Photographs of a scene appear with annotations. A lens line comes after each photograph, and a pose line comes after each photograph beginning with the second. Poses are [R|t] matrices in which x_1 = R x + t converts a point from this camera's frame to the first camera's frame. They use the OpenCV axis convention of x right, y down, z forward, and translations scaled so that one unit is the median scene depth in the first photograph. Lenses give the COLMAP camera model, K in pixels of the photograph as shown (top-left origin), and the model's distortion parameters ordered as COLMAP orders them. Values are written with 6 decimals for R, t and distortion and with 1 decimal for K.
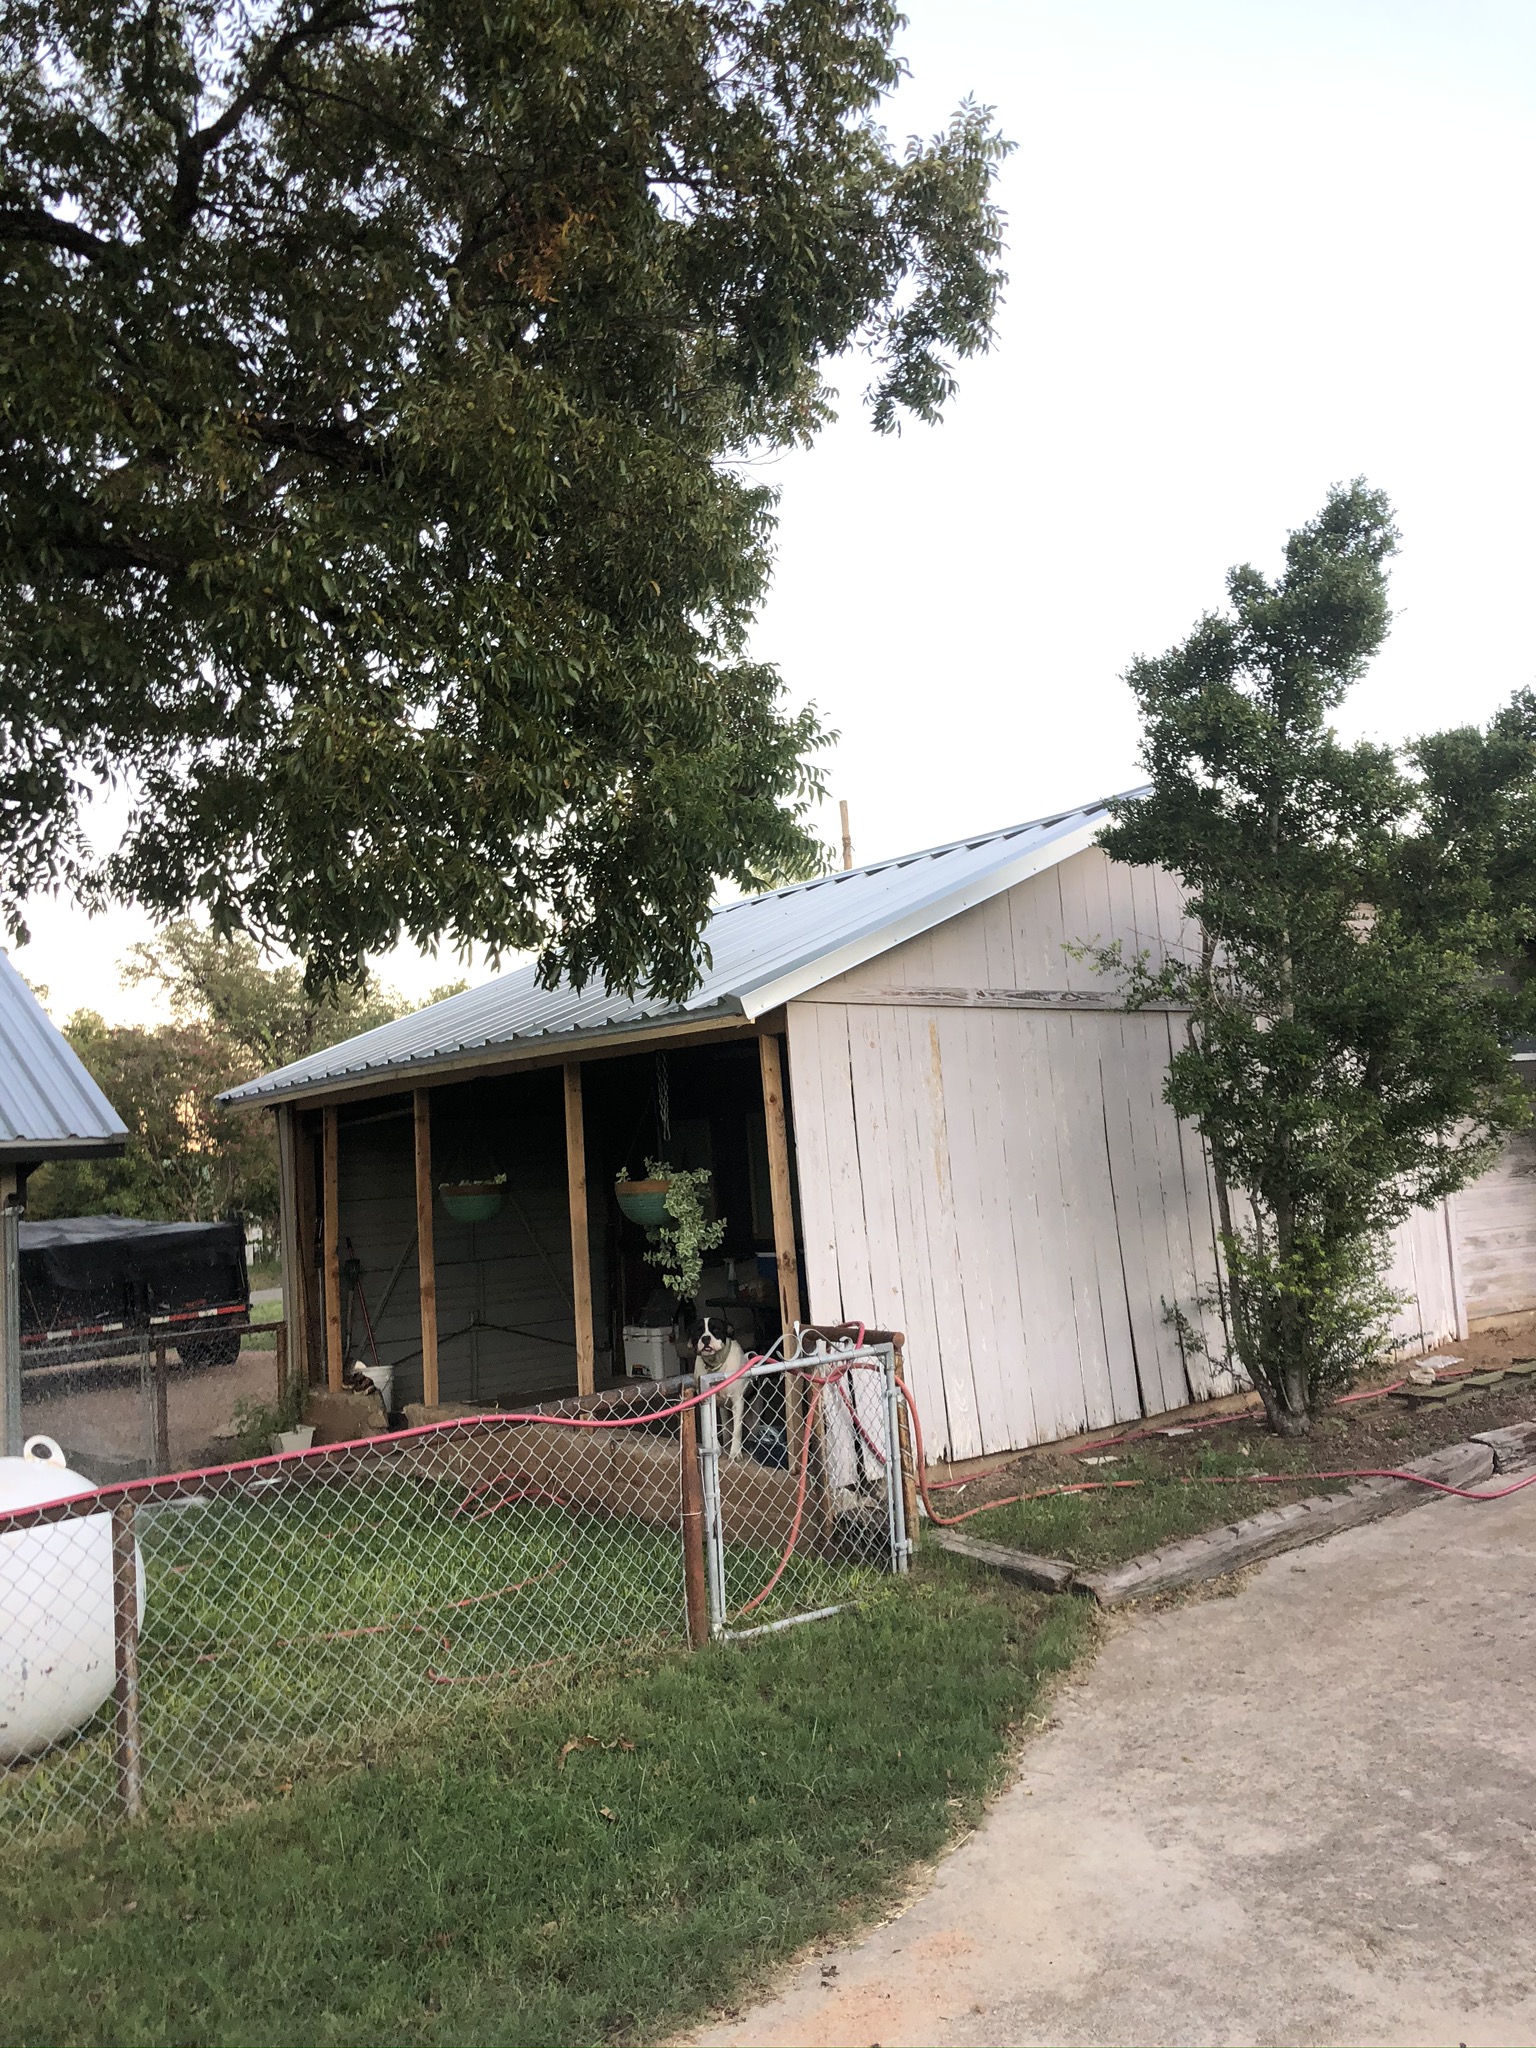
lens RADIAL K [[1659.0, 0, 816.1], [0, 1659.0, 1013.5], [0, 0, 1]] dist [0.028172, -0.037921]
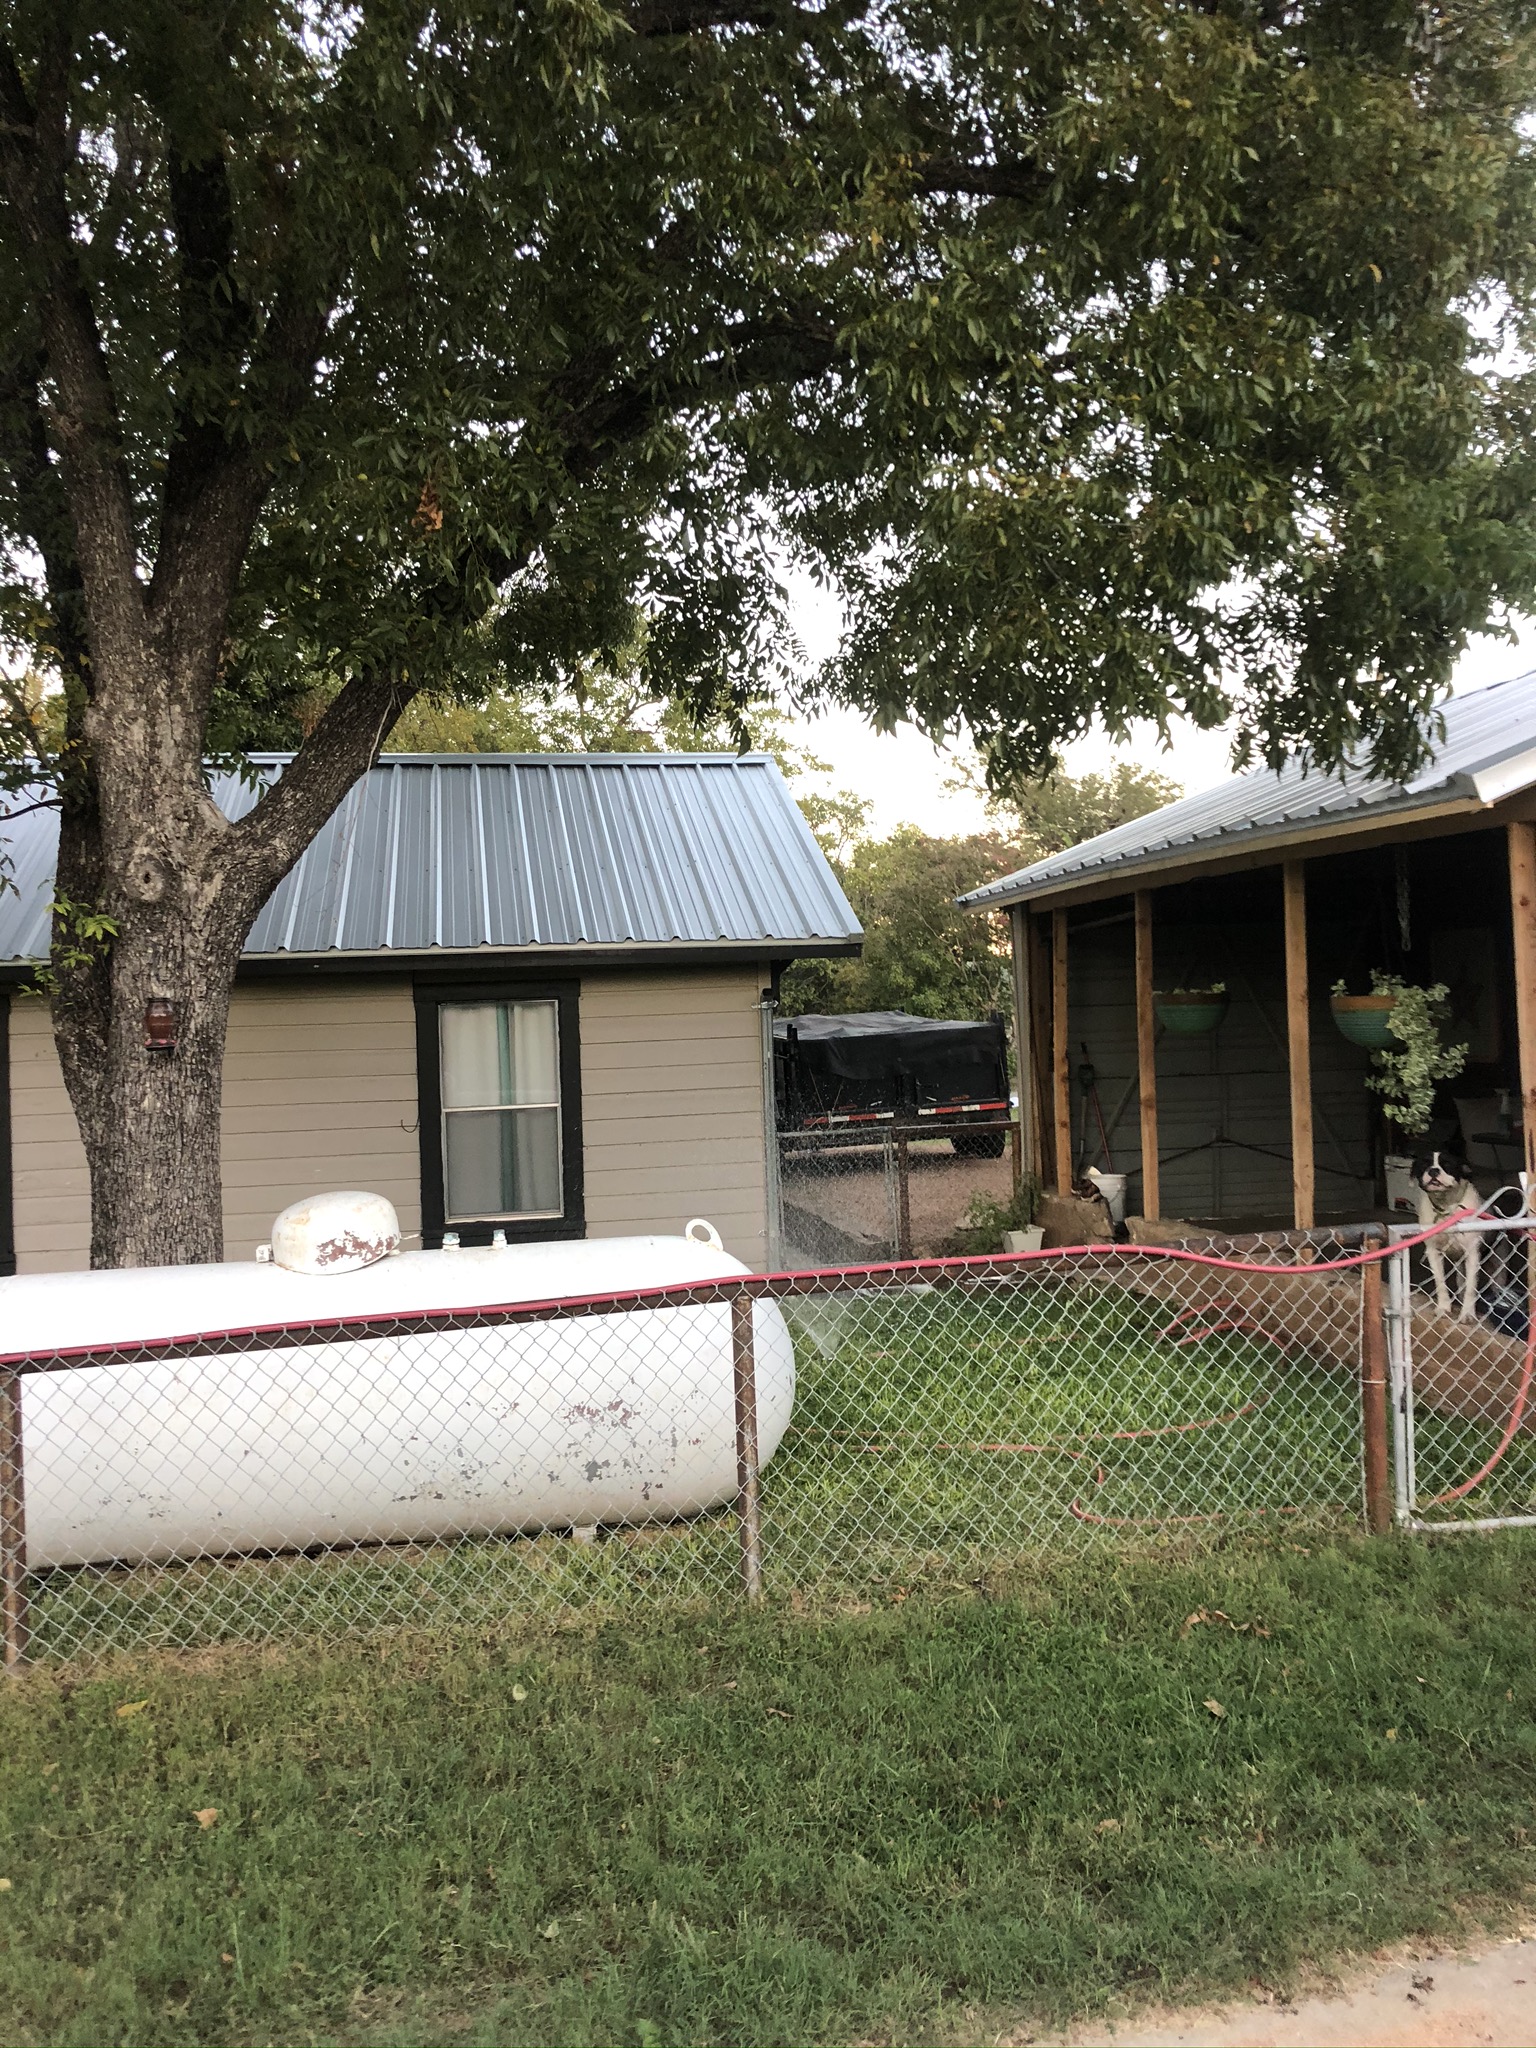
lens RADIAL K [[1659.0, 0, 761.5], [0, 1659.0, 1012.1], [0, 0, 1]] dist [0.028172, -0.037921]
pose [[0.871163, 0.036042, -0.489669, 0.054840], [0.020369, 0.993791, 0.109387, 0.009294], [0.490571, -0.105268, 0.865020, 0.104723]]
